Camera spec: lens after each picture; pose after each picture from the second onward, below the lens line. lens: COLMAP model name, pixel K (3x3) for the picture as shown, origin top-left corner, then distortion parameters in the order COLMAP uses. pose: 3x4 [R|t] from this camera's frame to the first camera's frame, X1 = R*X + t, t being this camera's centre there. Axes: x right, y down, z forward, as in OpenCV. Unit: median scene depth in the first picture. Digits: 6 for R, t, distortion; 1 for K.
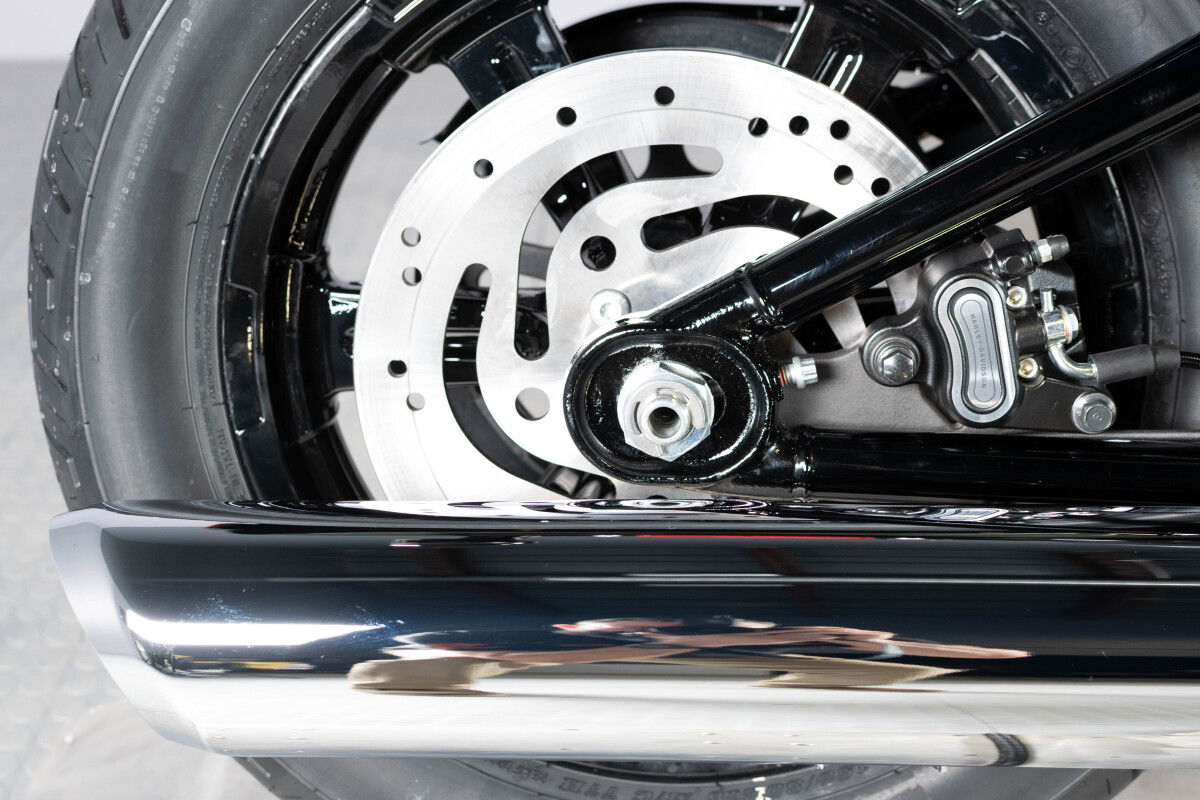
lens RADIAL K [[1857.4, 0, 593.1], [0, 1857.4, 407.5], [0, 0, 1]] dist [-0.003267, 0.000000]
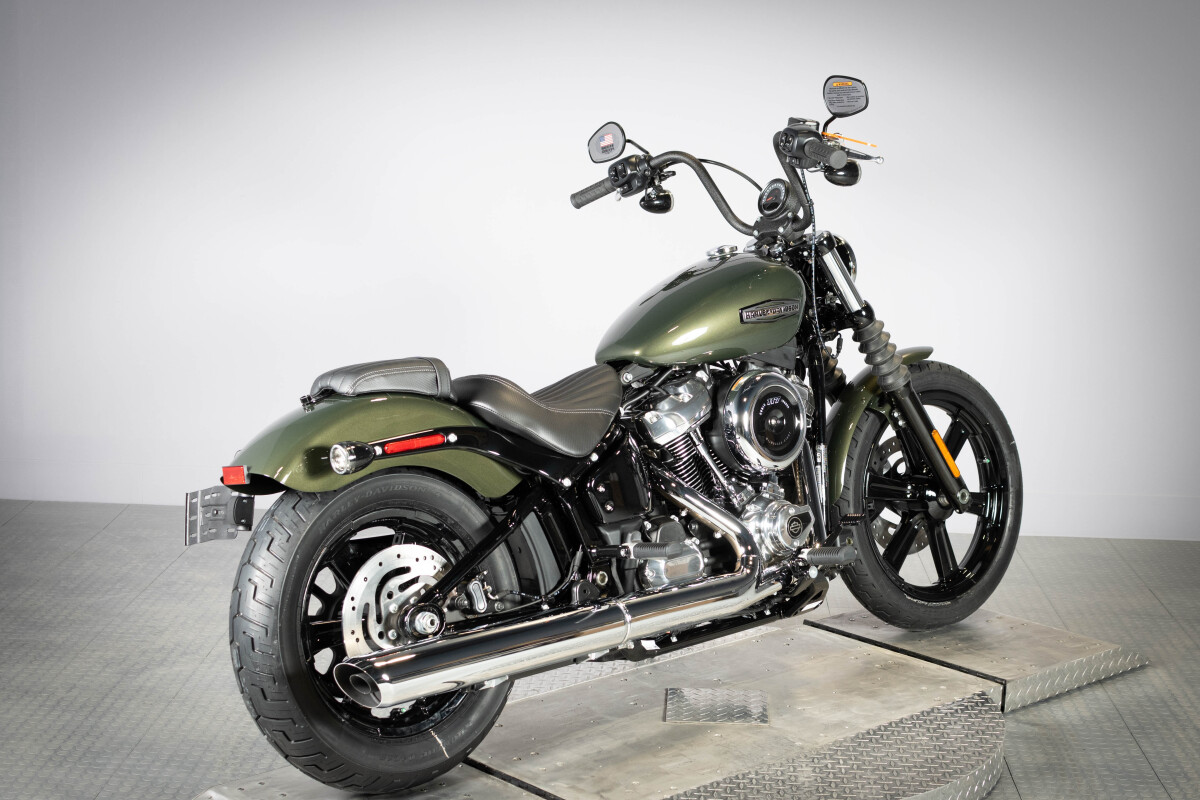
lens RADIAL K [[1997.8, 0, 600.5], [0, 1997.8, 399.6], [0, 0, 1]] dist [0.001200, 0.000000]
pose [[0.697239, -0.086654, 0.711582, -2.896359], [0.301812, 0.935880, -0.181761, 0.476753], [-0.650206, 0.341495, 0.678685, -2.574055]]
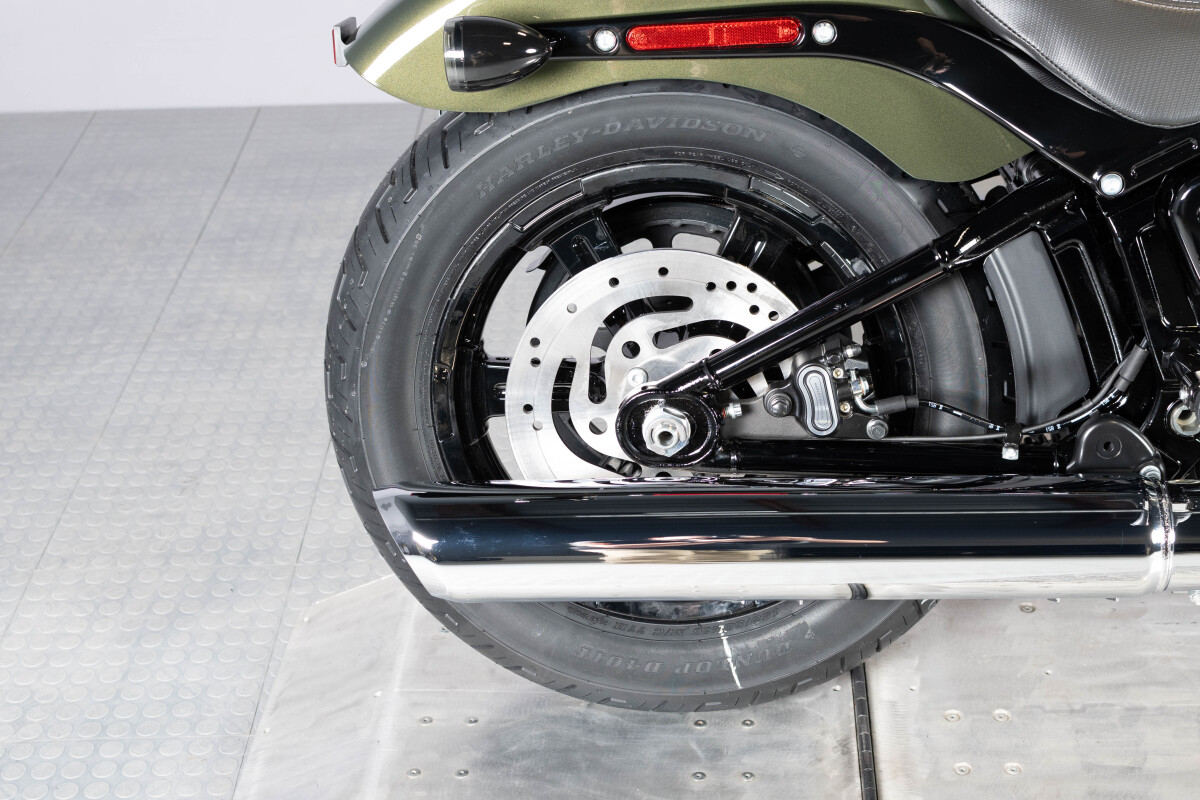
lens RADIAL K [[1997.8, 0, 608.2], [0, 1997.8, 404.6], [0, 0, 1]] dist [0.001200, 0.000000]
pose [[0.999846, -0.017223, 0.003311, -0.029721], [0.017097, 0.999244, 0.034922, -0.100850], [-0.003910, -0.034860, 0.999385, -1.128011]]
